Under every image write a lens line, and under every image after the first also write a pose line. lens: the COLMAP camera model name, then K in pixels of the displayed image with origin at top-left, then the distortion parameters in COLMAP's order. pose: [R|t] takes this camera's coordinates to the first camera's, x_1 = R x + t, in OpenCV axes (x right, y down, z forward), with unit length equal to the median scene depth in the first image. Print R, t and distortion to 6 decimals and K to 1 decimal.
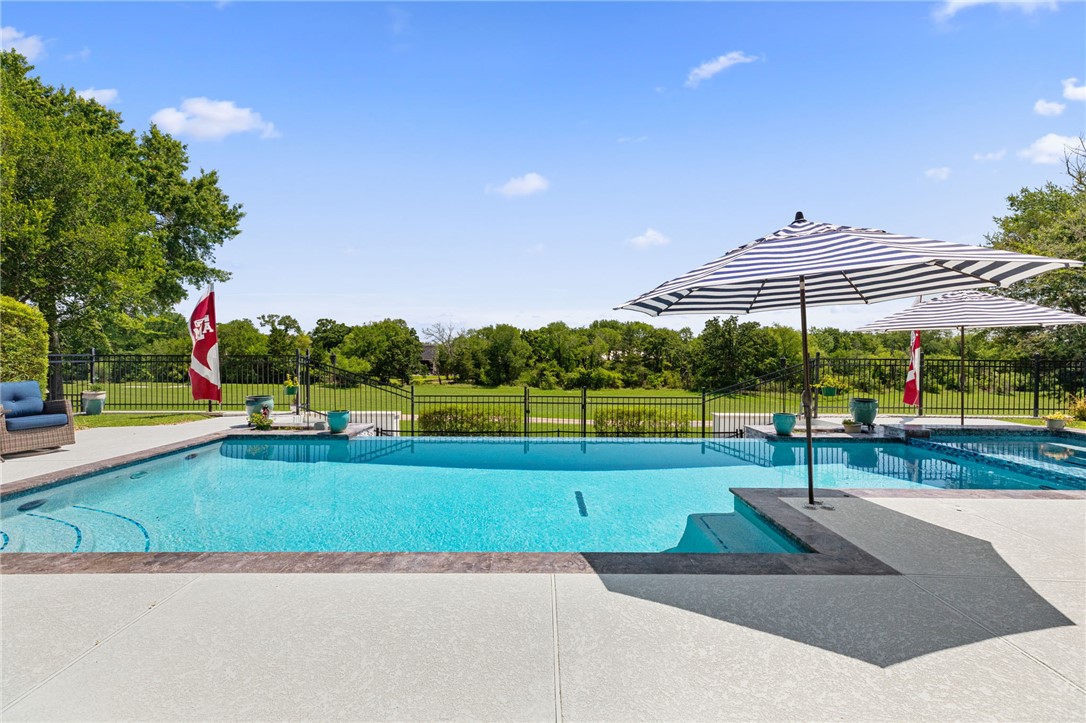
lens RADIAL K [[492.8, 0, 547.7], [0, 492.8, 364.0], [0, 0, 1]] dist [0.028990, 0.000231]
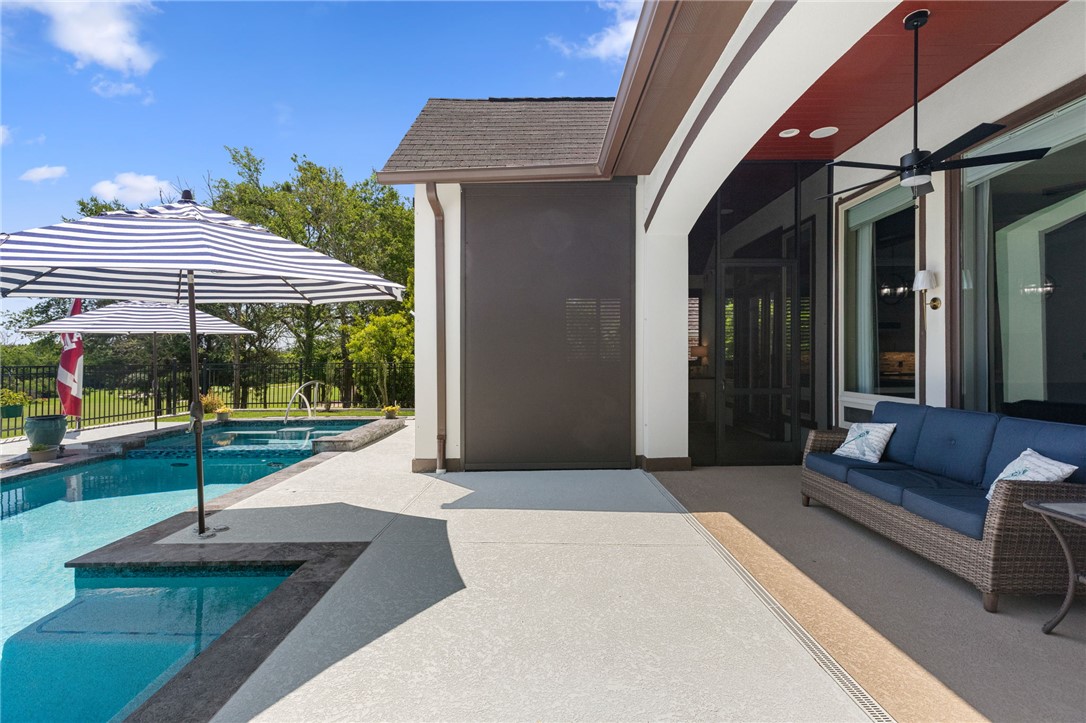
lens RADIAL K [[504.4, 0, 545.4], [0, 504.4, 357.8], [0, 0, 1]] dist [0.002842, 0.000828]
pose [[0.002024, -0.004505, 0.999988, -0.060432], [0.028581, 0.999582, 0.004446, -0.001244], [-0.999589, 0.028572, 0.002152, 0.071276]]
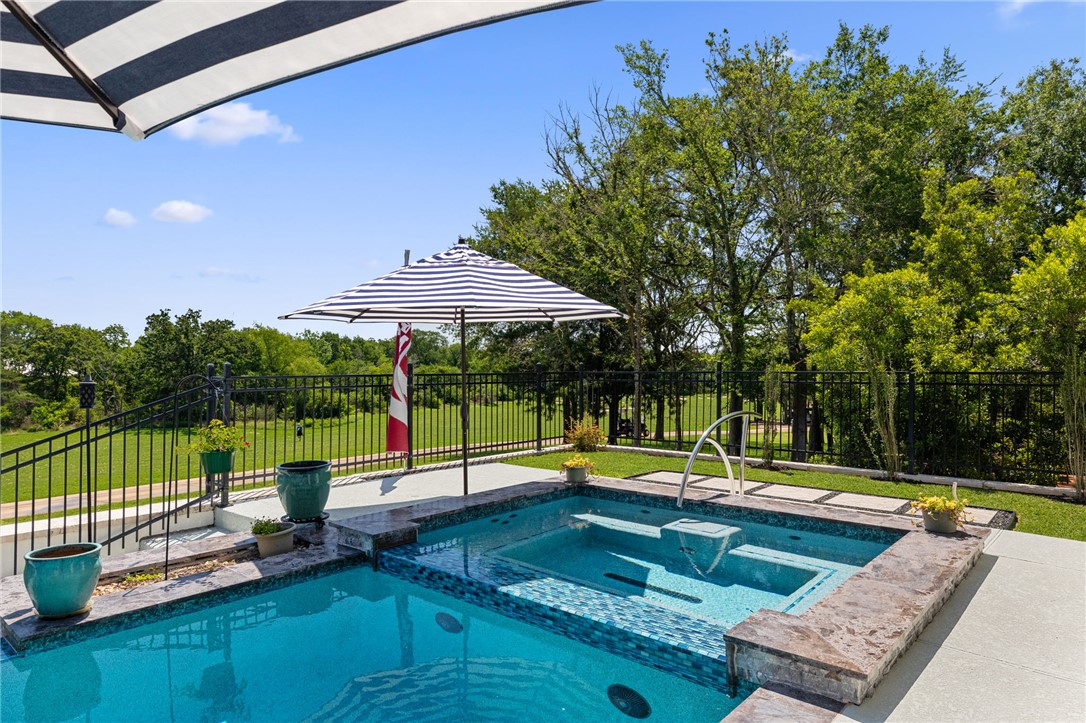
lens RADIAL K [[635.7, 0, 558.9], [0, 635.7, 350.6], [0, 0, 1]] dist [0.004677, 0.000923]
pose [[0.659589, 0.006963, 0.751594, 0.122089], [0.026777, 0.999105, -0.032755, -0.002912], [-0.751149, 0.041730, 0.658812, 0.152380]]
